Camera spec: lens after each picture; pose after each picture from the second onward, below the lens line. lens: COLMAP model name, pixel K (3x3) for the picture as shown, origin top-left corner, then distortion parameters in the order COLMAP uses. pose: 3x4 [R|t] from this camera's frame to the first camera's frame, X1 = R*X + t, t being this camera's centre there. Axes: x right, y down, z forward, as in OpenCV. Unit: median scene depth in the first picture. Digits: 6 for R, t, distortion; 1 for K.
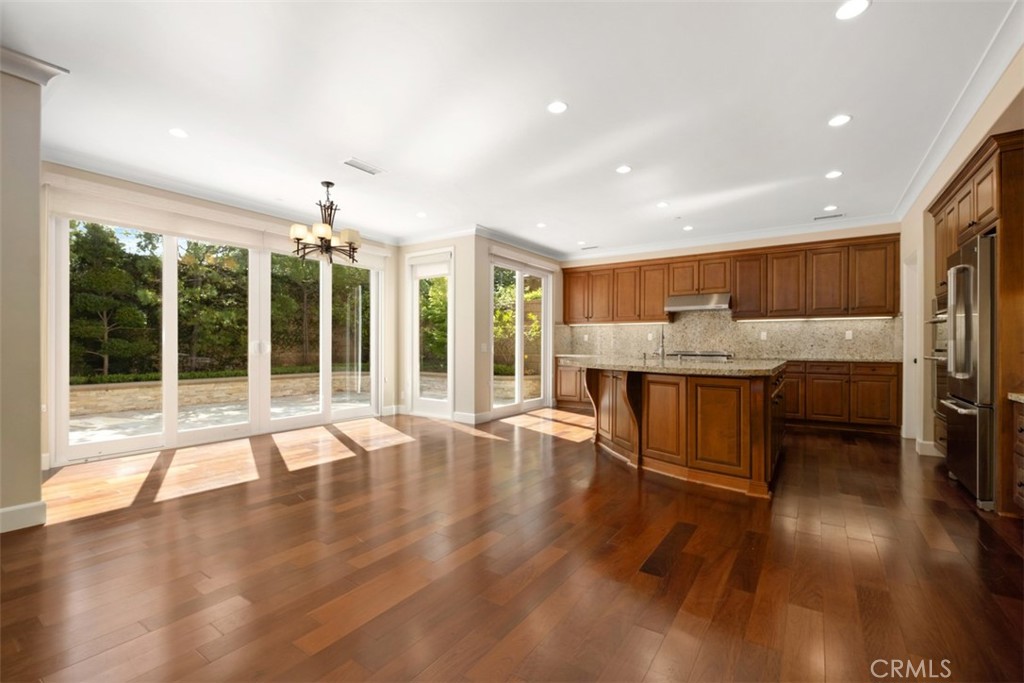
lens RADIAL K [[471.3, 0, 523.2], [0, 471.3, 346.4], [0, 0, 1]] dist [-0.009011, -0.000883]
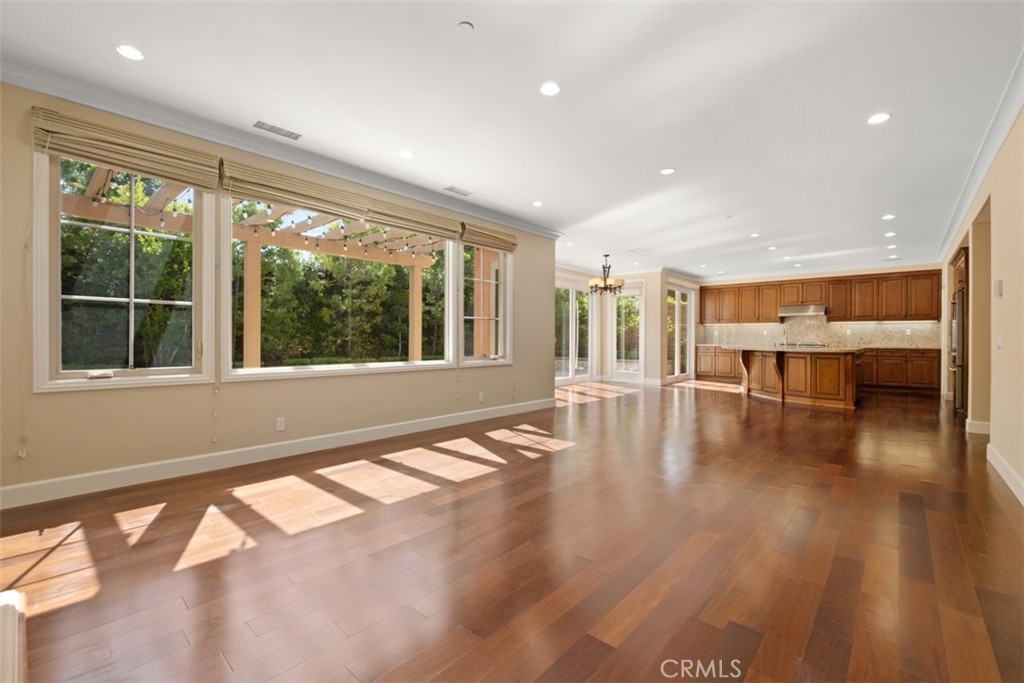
lens RADIAL K [[471.3, 0, 509.7], [0, 471.3, 338.8], [0, 0, 1]] dist [-0.009011, -0.000883]
pose [[0.989725, 0.001481, -0.142974, -0.403187], [-0.001486, 0.999999, 0.000071, -0.000115], [0.142974, 0.000142, 0.989726, -0.743646]]
